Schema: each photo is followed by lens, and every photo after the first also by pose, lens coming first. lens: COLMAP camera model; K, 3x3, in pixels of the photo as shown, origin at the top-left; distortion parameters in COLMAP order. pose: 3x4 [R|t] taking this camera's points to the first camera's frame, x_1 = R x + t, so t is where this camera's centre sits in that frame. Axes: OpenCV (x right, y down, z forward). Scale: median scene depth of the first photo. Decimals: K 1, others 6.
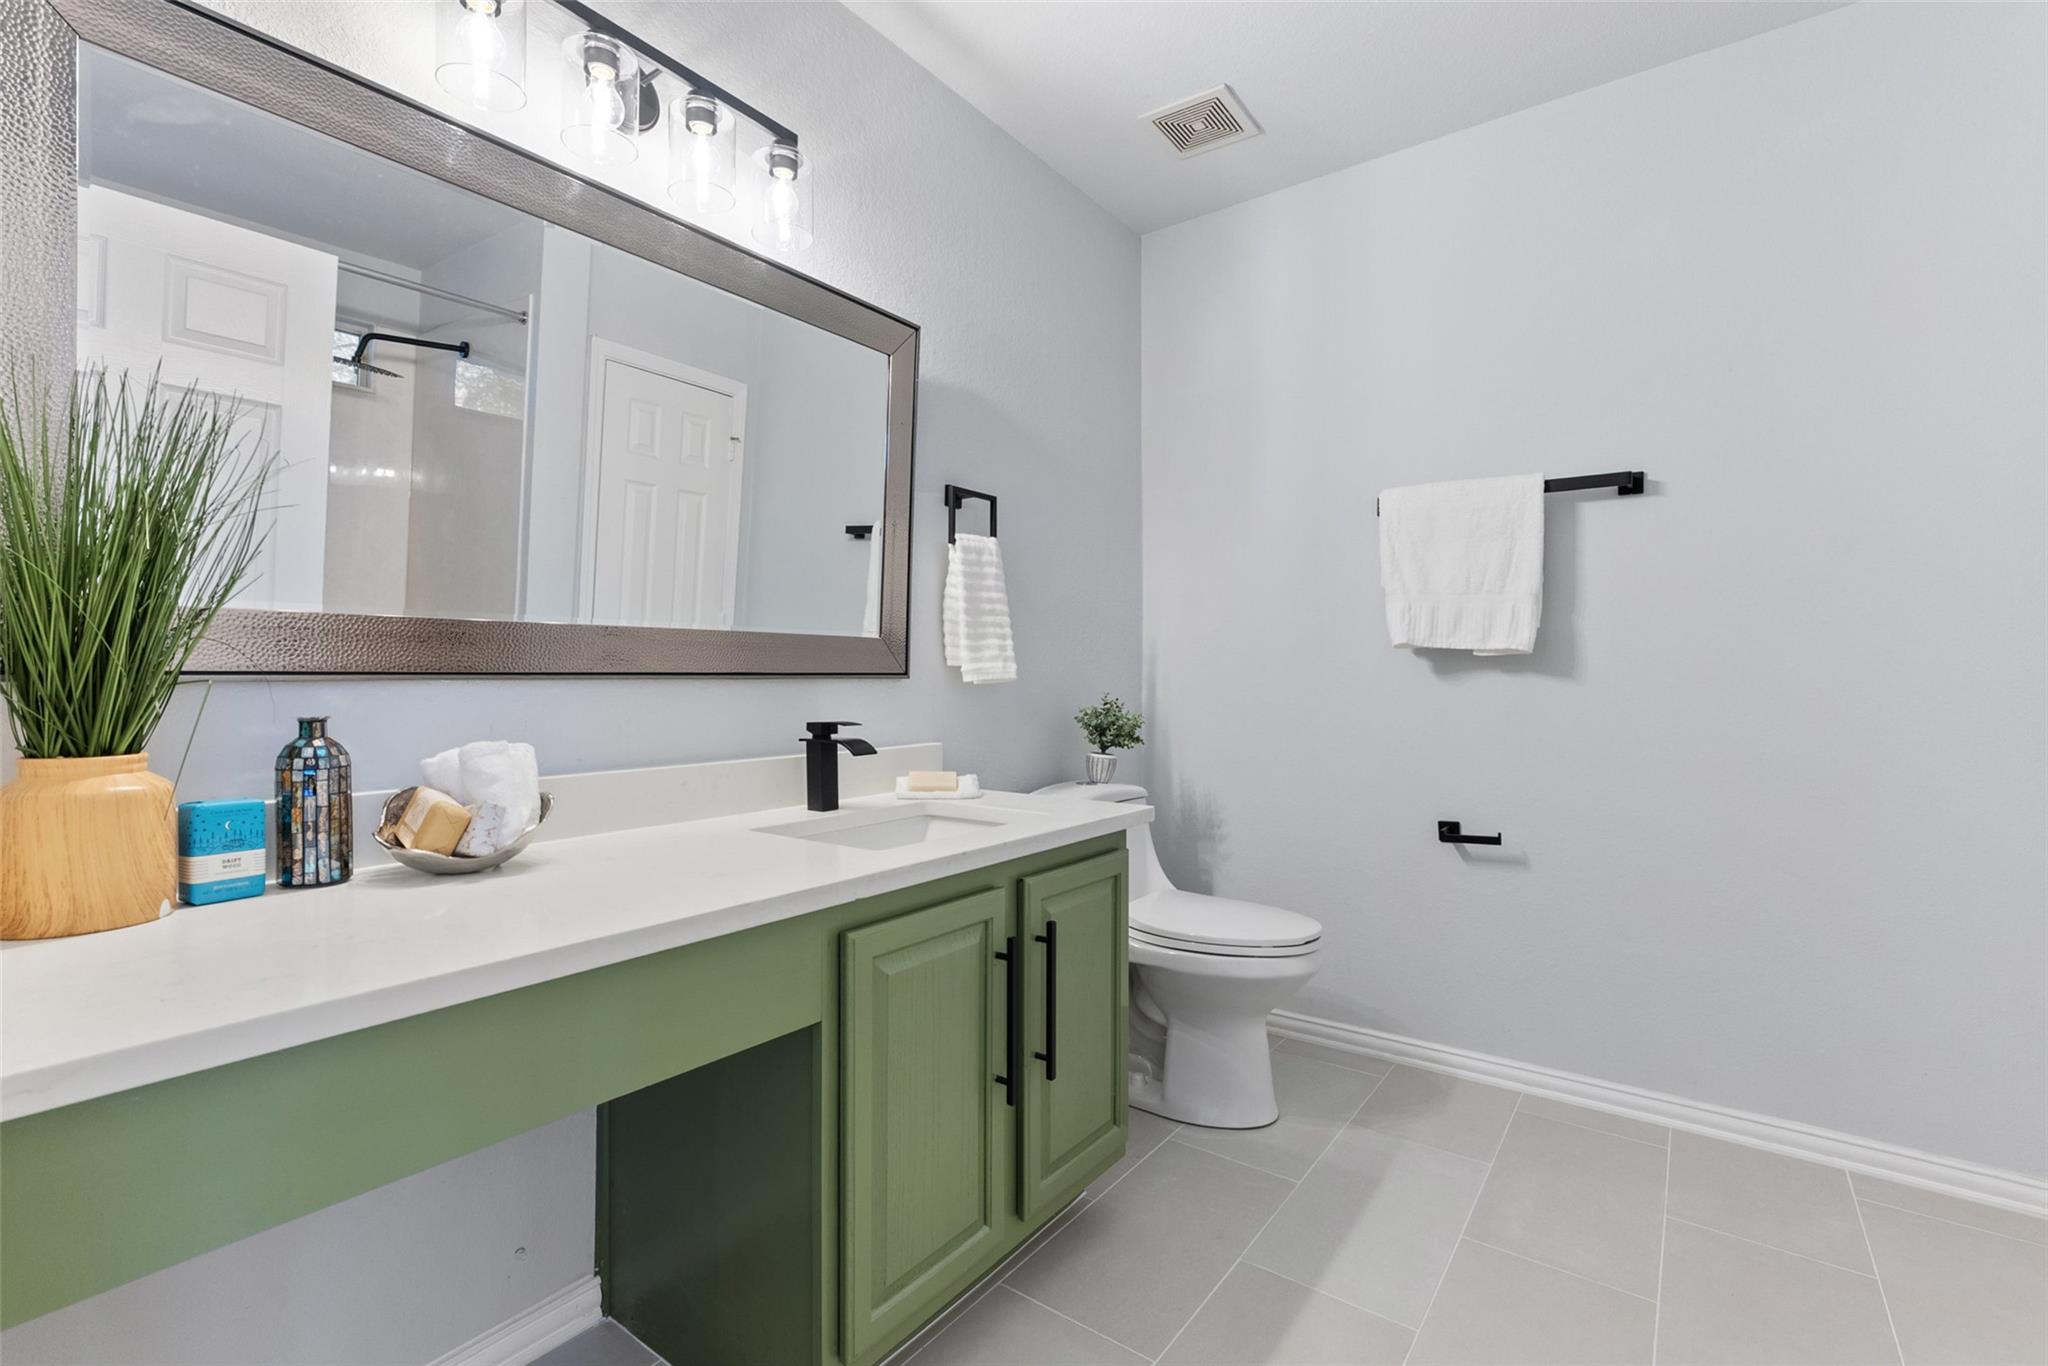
lens RADIAL K [[928.4, 0, 1024.6], [0, 928.4, 675.2], [0, 0, 1]] dist [-0.034875, 0.026320]
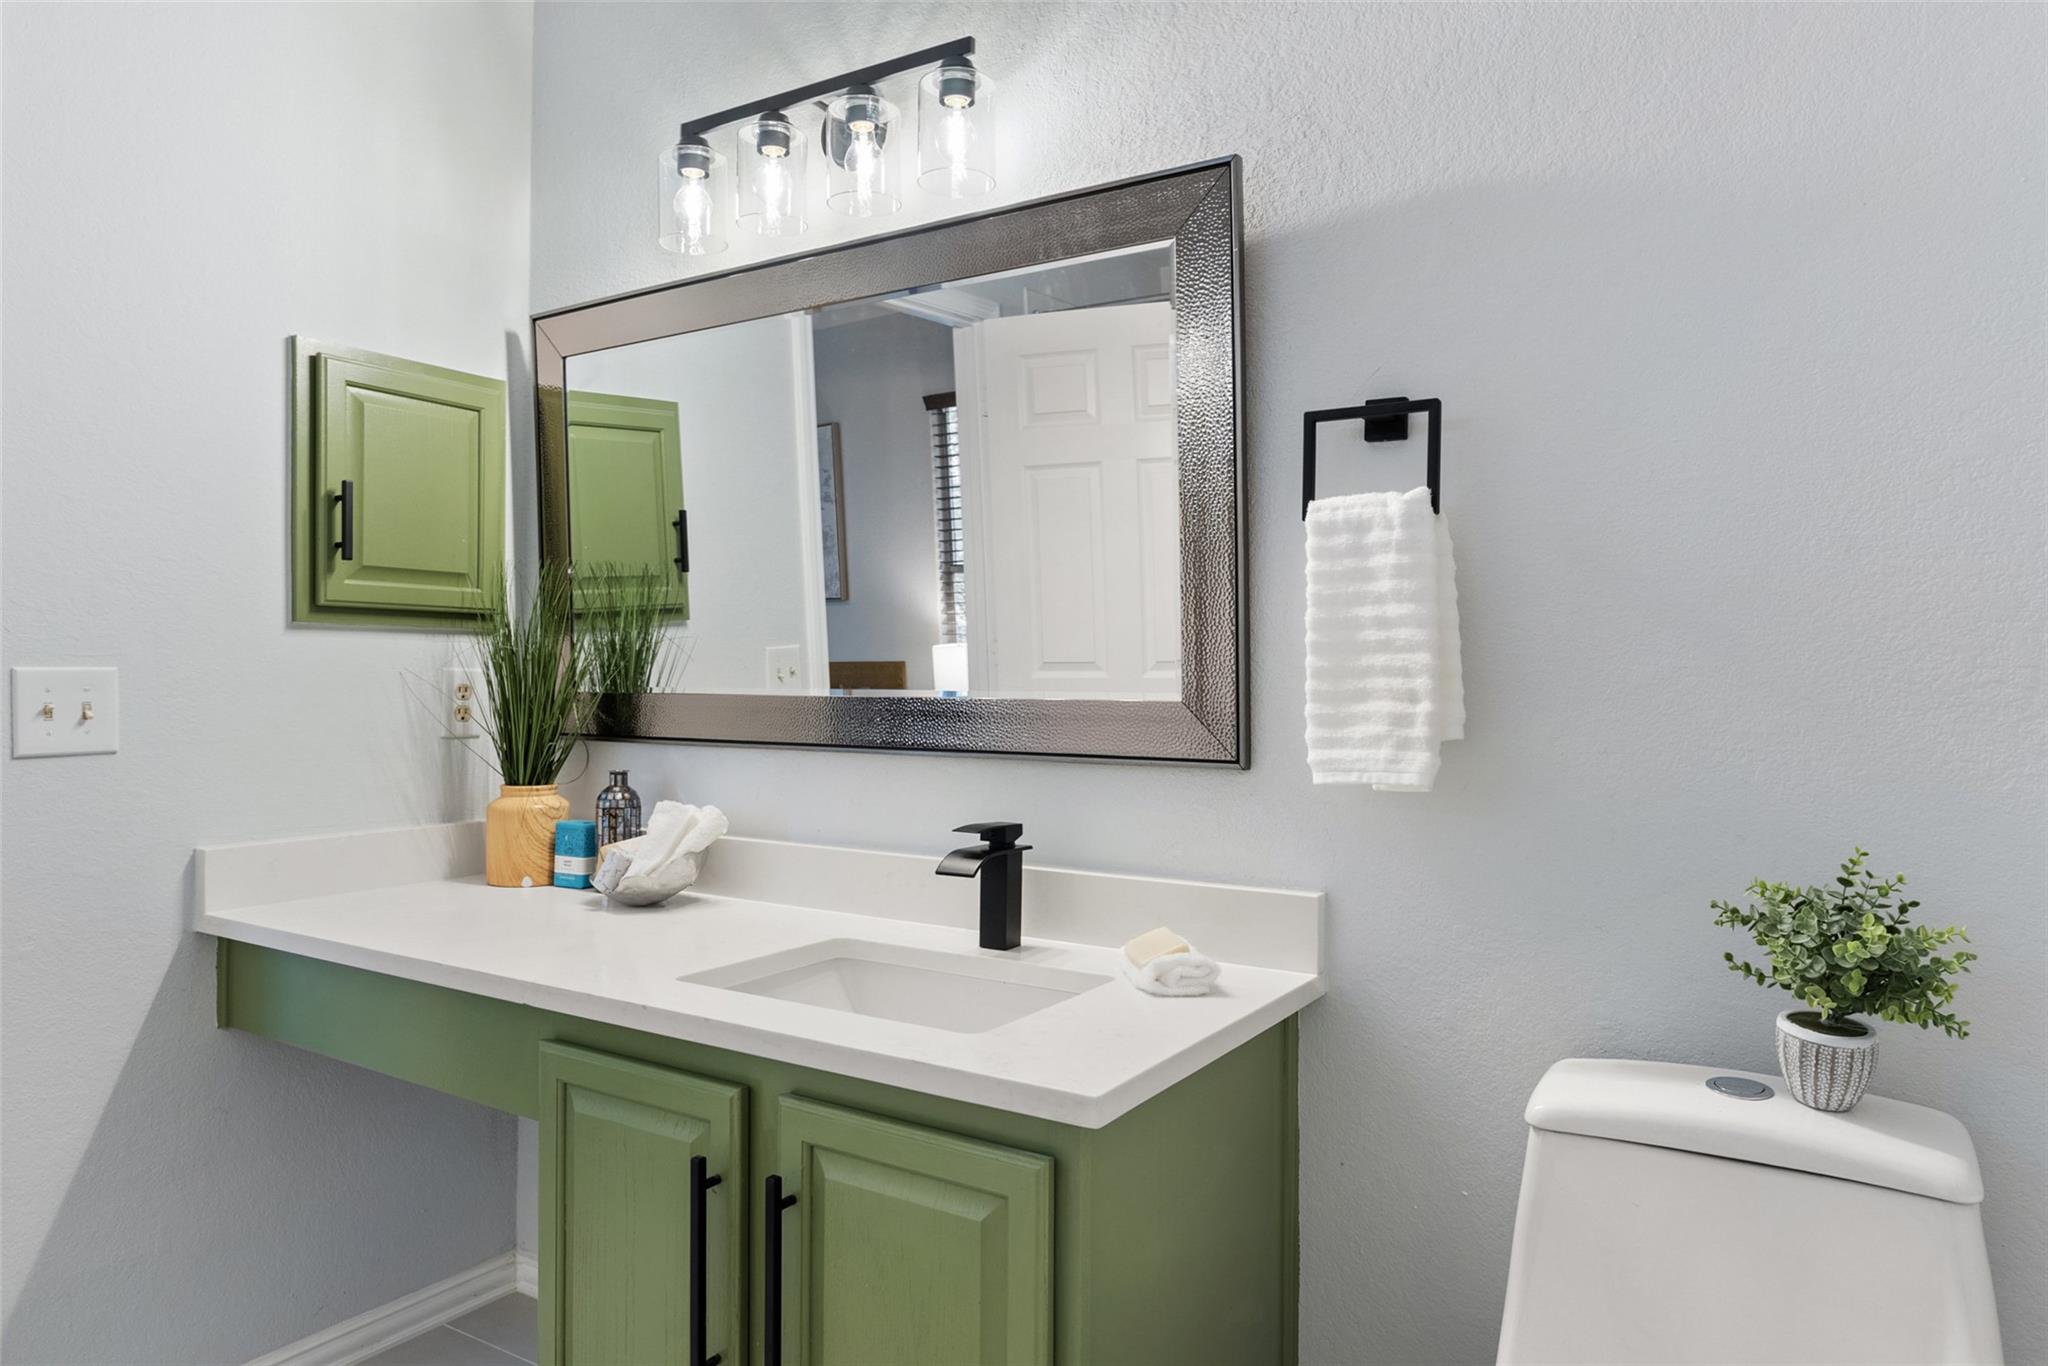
lens RADIAL K [[1307.8, 0, 1029.2], [0, 1307.8, 664.0], [0, 0, 1]] dist [-0.001774, 0.000228]
pose [[0.062930, -0.014394, -0.997914, 0.644337], [-0.007874, 0.999858, -0.014919, -0.047110], [0.997987, 0.008796, 0.062808, 0.778152]]
